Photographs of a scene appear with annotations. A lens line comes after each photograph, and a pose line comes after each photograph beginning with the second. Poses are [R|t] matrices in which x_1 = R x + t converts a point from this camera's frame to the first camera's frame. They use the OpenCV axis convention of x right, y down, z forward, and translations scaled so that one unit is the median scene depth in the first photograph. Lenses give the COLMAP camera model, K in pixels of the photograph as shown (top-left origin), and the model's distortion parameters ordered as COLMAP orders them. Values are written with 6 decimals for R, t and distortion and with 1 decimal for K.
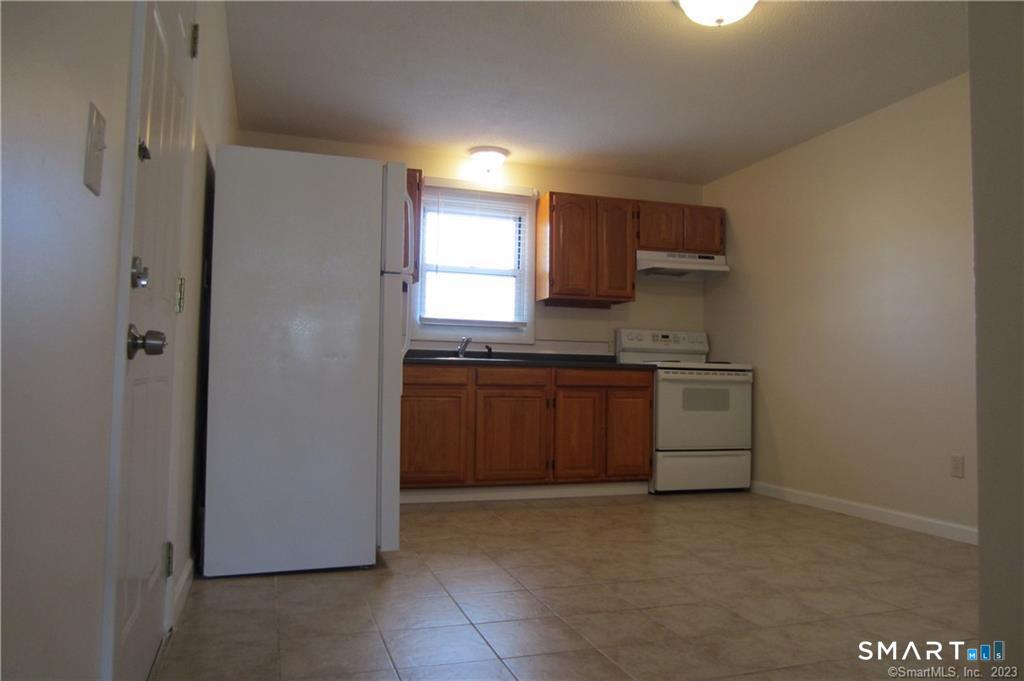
lens RADIAL K [[719.5, 0, 512.0], [0, 719.5, 340.5], [0, 0, 1]] dist [-0.031524, 0.008651]
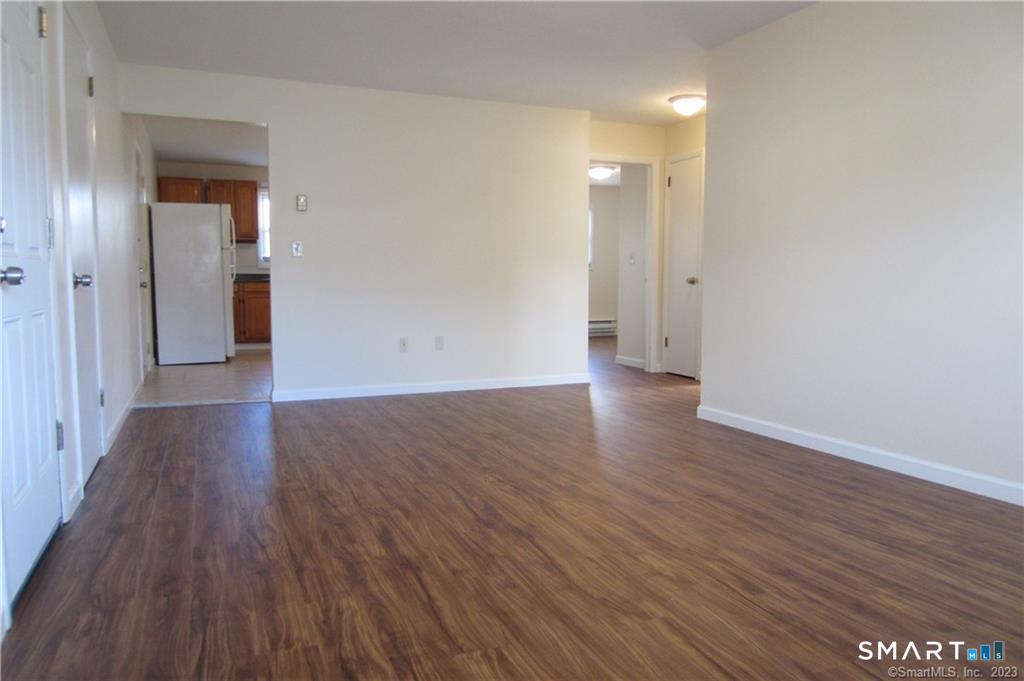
lens RADIAL K [[719.5, 0, 512.0], [0, 719.5, 340.5], [0, 0, 1]] dist [-0.031524, 0.008651]
pose [[0.978524, -0.034064, 0.203297, 0.293608], [0.008349, 0.991991, 0.126030, -0.079545], [-0.205961, -0.121626, 0.970972, -1.681338]]
